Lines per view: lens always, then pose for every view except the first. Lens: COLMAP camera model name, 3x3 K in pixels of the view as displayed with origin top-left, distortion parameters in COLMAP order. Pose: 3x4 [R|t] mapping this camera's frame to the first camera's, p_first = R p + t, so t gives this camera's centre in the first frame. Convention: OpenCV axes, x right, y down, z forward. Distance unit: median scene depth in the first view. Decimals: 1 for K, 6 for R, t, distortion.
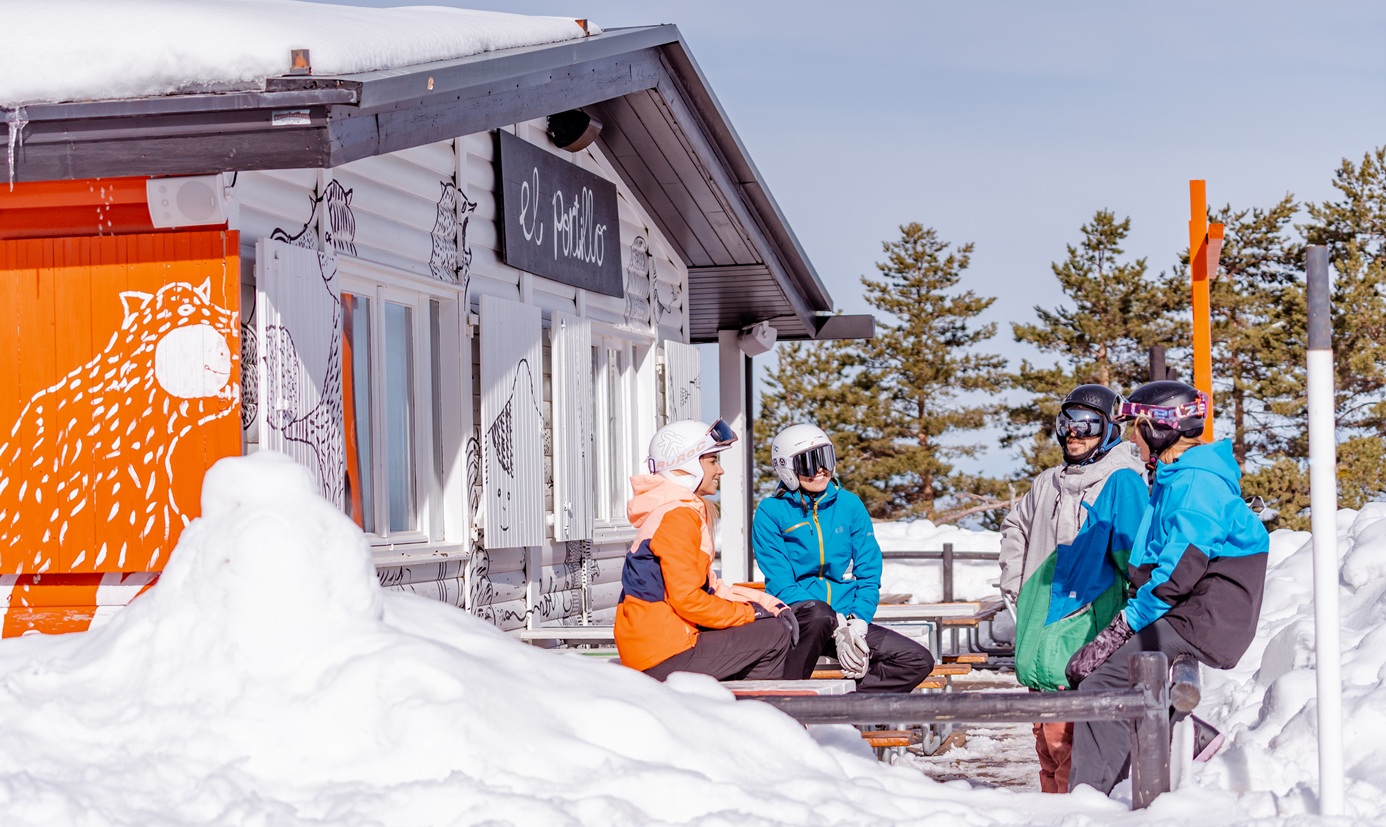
lens RADIAL K [[2797.5, 0, 693.0], [0, 2797.5, 413.5], [0, 0, 1]] dist [-0.004689, -0.004084]
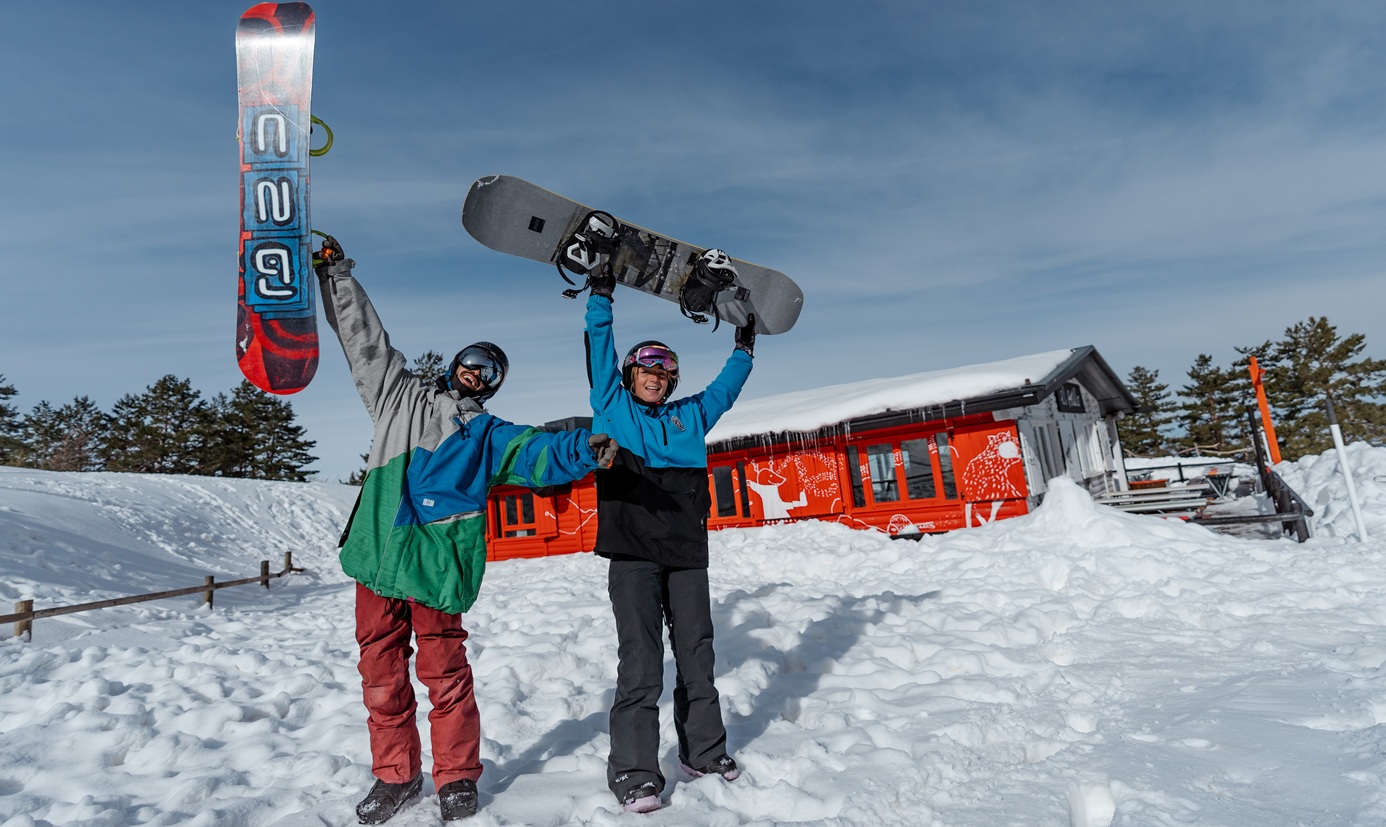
lens RADIAL K [[734.4, 0, 696.9], [0, 734.4, 362.0], [0, 0, 1]] dist [-0.009089, 0.003412]
pose [[0.890521, -0.154776, -0.427805, -0.063485], [0.106418, 0.985129, -0.134889, -0.033210], [0.442321, 0.074595, 0.893749, -0.172956]]
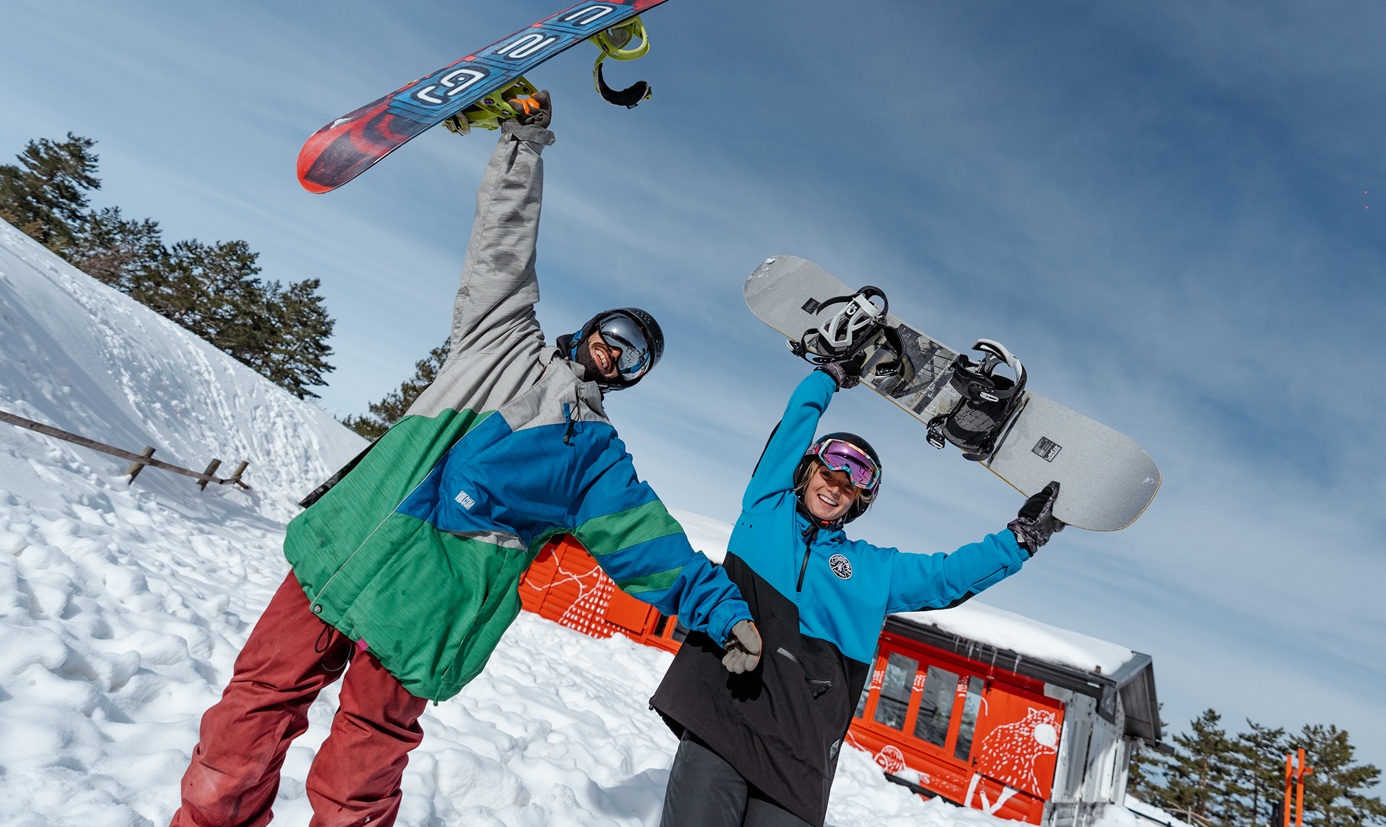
lens RADIAL K [[730.5, 0, 763.5], [0, 730.5, 319.5], [0, 0, 1]] dist [-0.007133, 0.002322]
pose [[0.891411, 0.175516, -0.417829, -0.131885], [-0.333454, 0.878381, -0.342424, -0.030536], [0.306913, 0.444567, 0.841525, -0.133042]]
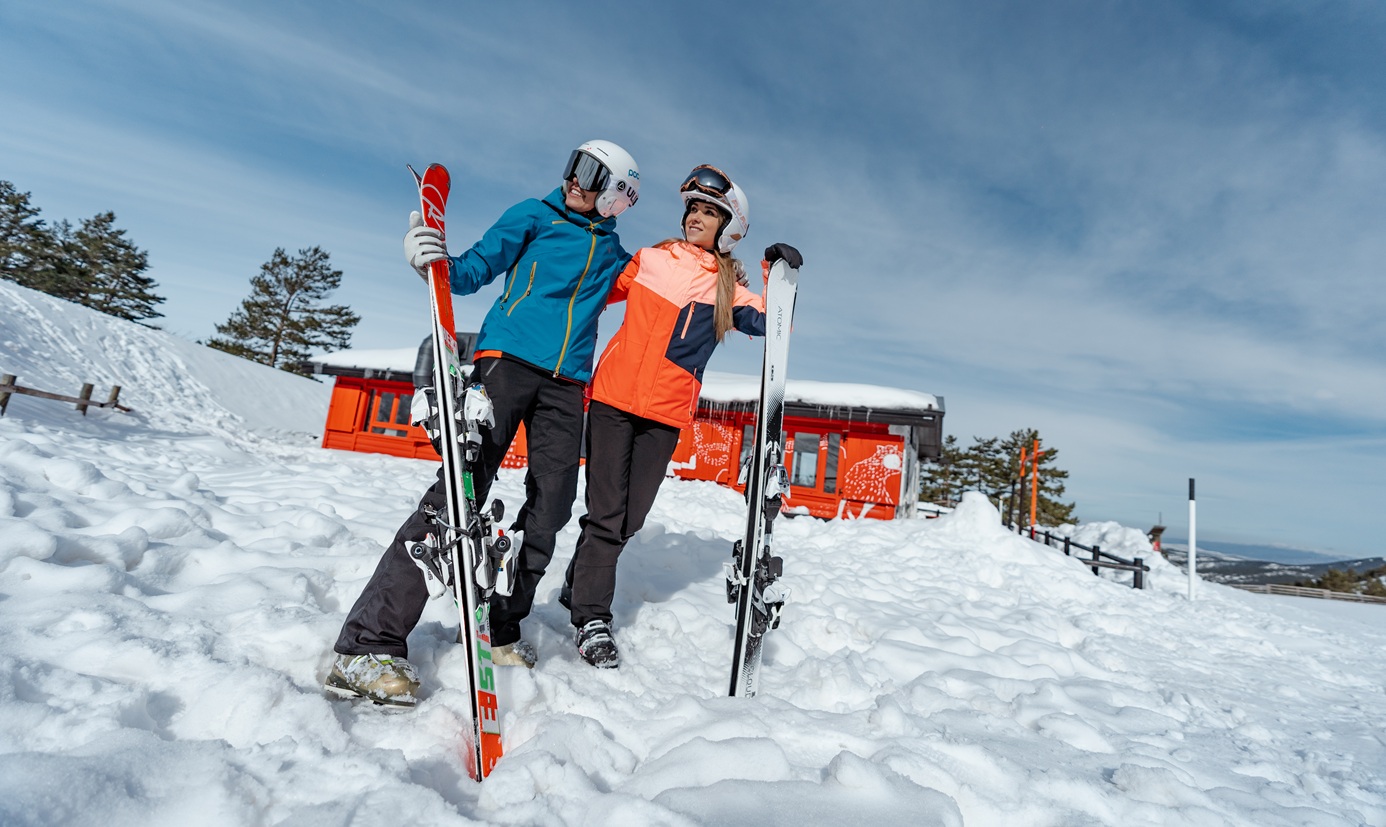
lens RADIAL K [[614.7, 0, 694.8], [0, 614.7, 375.2], [0, 0, 1]] dist [-0.004435, 0.000883]
pose [[0.971872, 0.115695, -0.205135, -0.200618], [-0.140798, 0.983650, -0.112286, 0.001530], [0.188790, 0.138010, 0.972271, -0.097232]]
